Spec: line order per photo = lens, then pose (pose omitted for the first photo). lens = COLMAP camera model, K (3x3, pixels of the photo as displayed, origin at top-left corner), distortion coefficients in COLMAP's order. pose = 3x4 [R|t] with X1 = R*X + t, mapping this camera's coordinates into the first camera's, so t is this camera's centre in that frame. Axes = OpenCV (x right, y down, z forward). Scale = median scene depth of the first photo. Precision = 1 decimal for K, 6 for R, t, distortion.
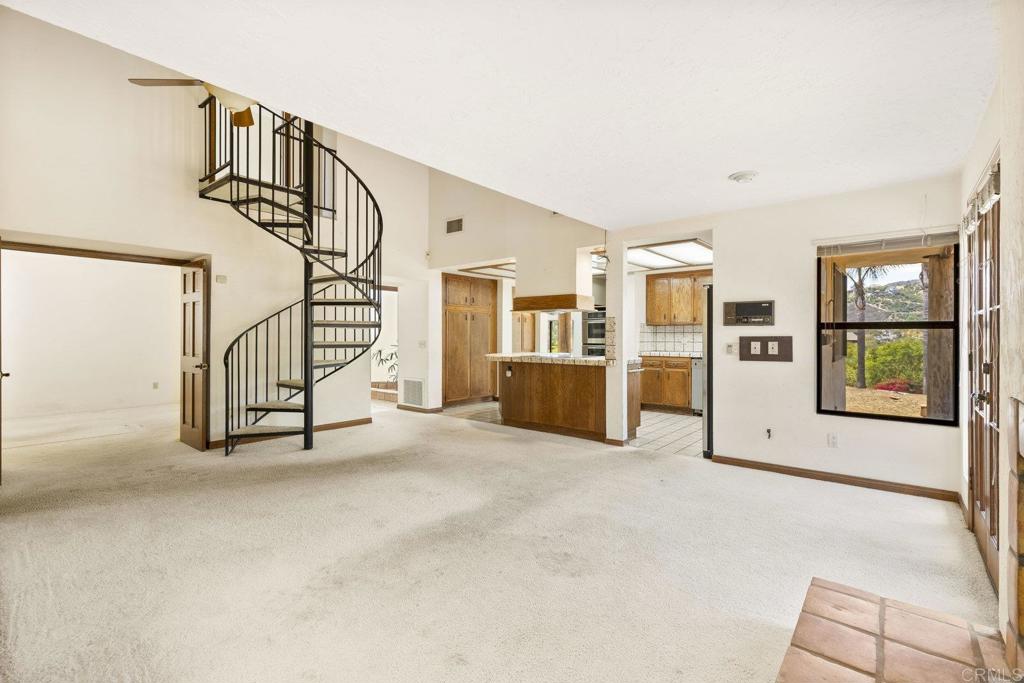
lens RADIAL K [[458.7, 0, 519.6], [0, 458.7, 336.4], [0, 0, 1]] dist [0.003906, -0.001234]
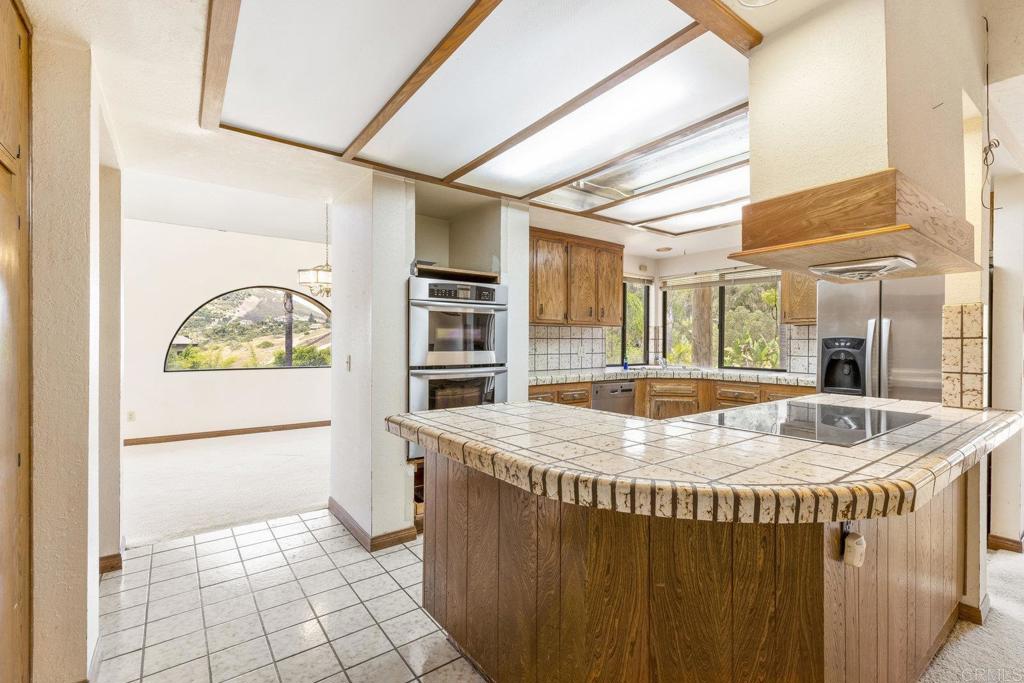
lens RADIAL K [[458.7, 0, 518.6], [0, 458.7, 341.4], [0, 0, 1]] dist [0.003906, -0.001234]
pose [[0.236115, -0.001356, 0.971724, -0.258737], [-0.002753, 0.999994, 0.002064, -0.007236], [-0.971721, -0.003163, 0.236110, 1.155716]]
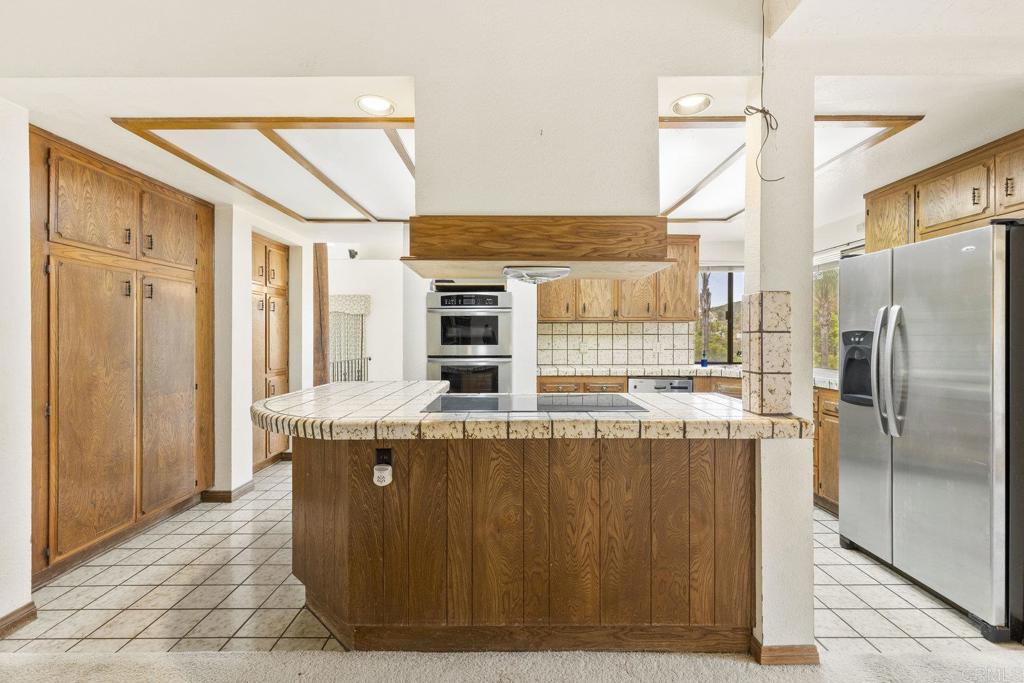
lens RADIAL K [[458.7, 0, 509.5], [0, 458.7, 337.5], [0, 0, 1]] dist [0.003906, -0.001234]
pose [[0.775963, -0.002153, 0.630775, -0.153030], [0.002199, 0.999997, 0.000709, -0.006587], [-0.630775, 0.000837, 0.775966, 0.765290]]
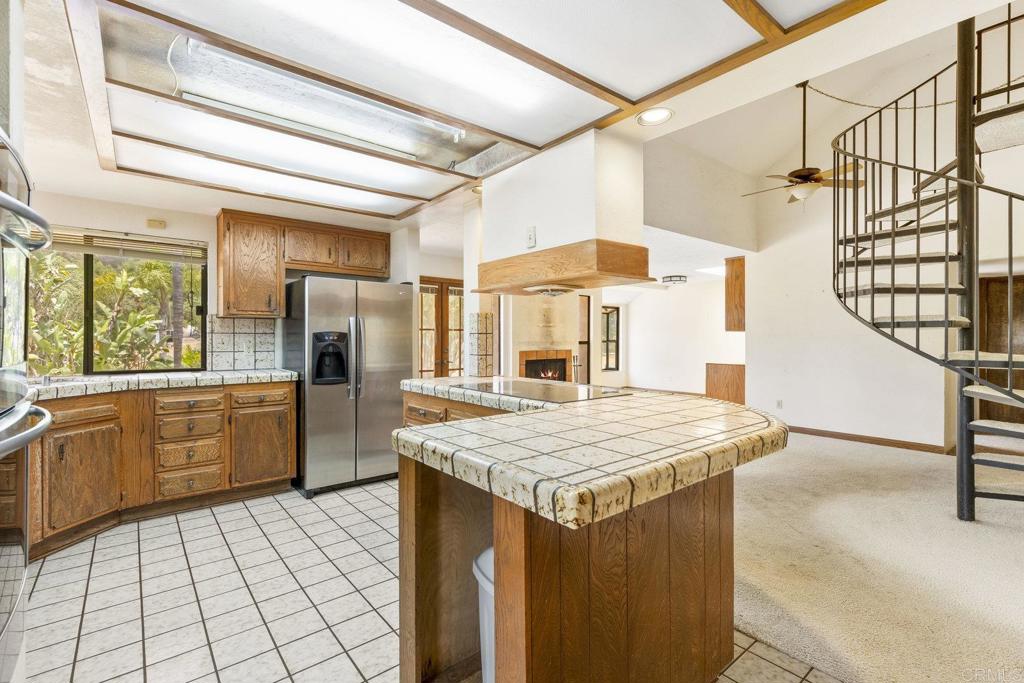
lens RADIAL K [[458.7, 0, 515.9], [0, 458.7, 335.4], [0, 0, 1]] dist [0.003906, -0.001234]
pose [[-0.982663, -0.003666, 0.185364, 0.027808], [-0.004275, 0.999987, -0.002885, -0.006742], [-0.185351, -0.003628, -0.982666, 1.467864]]
